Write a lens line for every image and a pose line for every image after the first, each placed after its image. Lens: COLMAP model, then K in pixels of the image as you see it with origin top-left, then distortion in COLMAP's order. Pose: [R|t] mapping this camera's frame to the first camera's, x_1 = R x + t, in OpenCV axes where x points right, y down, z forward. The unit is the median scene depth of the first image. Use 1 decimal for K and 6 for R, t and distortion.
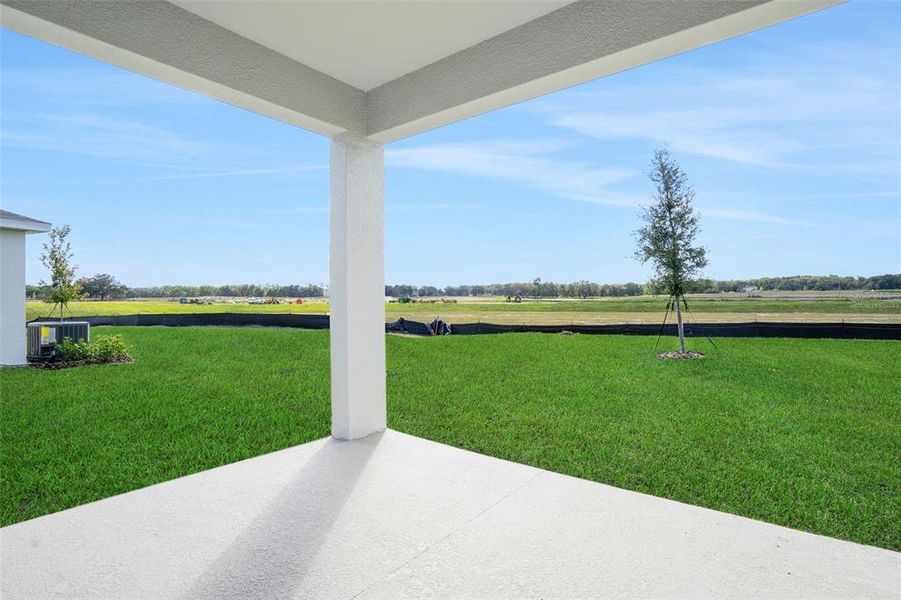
lens RADIAL K [[429.4, 0, 455.8], [0, 429.4, 296.0], [0, 0, 1]] dist [-0.036491, 0.001599]
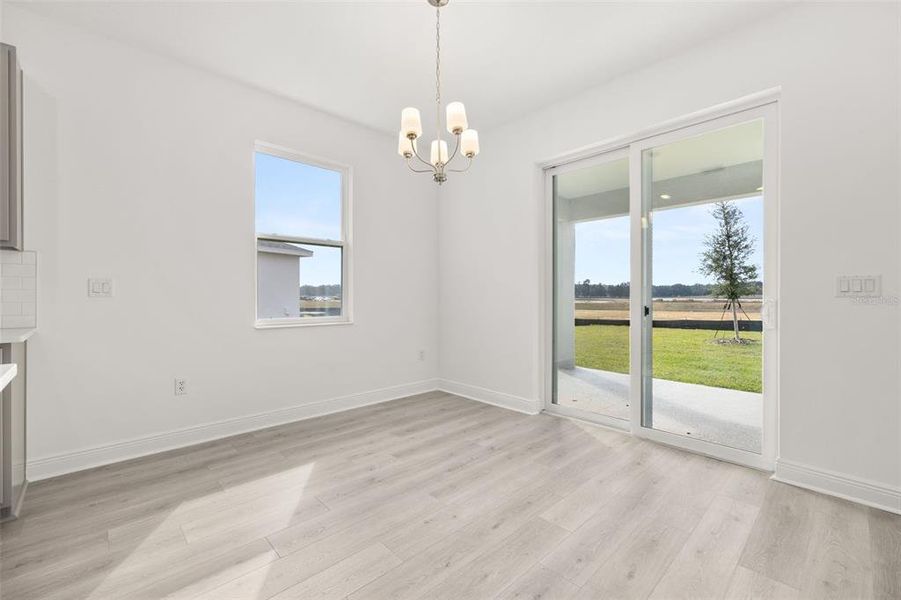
lens RADIAL K [[382.3, 0, 455.7], [0, 382.3, 296.7], [0, 0, 1]] dist [0.003802, 0.000505]
pose [[0.990760, 0.008795, -0.135339, -0.207919], [-0.007947, 0.999945, 0.006804, -0.012637], [0.135392, -0.005665, 0.990776, -0.361846]]
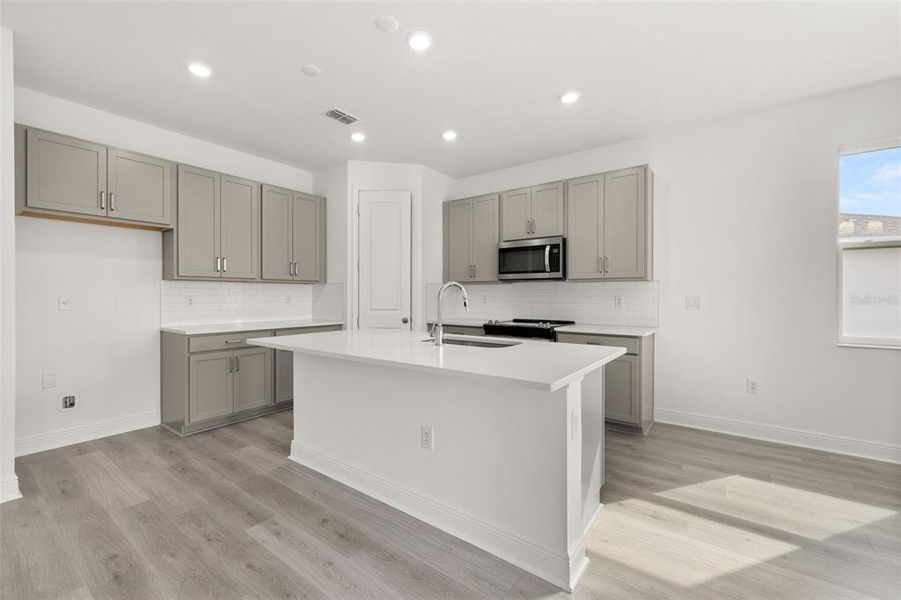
lens RADIAL K [[382.3, 0, 443.0], [0, 382.3, 297.2], [0, 0, 1]] dist [0.003802, 0.000505]
pose [[0.016912, 0.011341, -0.999793, -0.107816], [0.002609, 0.999932, 0.011386, -0.026672], [0.999854, -0.002801, 0.016881, -0.386787]]
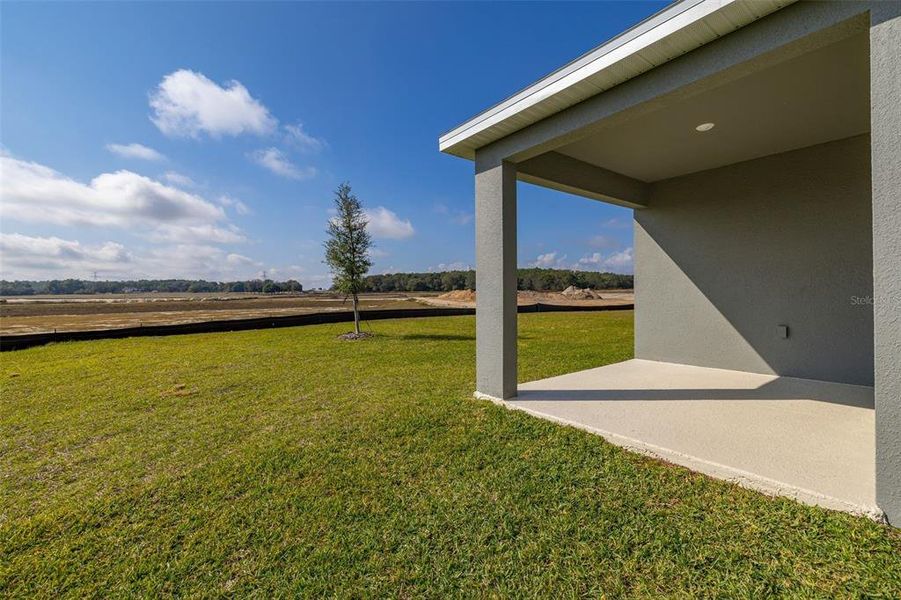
lens RADIAL K [[392.6, 0, 435.9], [0, 392.6, 298.3], [0, 0, 1]] dist [0.008980, 0.000038]
pose [[0.220561, -0.000844, 0.975373, -0.671539], [-0.000839, 0.999999, 0.001055, 0.018790], [-0.975373, -0.001051, 0.220560, 0.432733]]
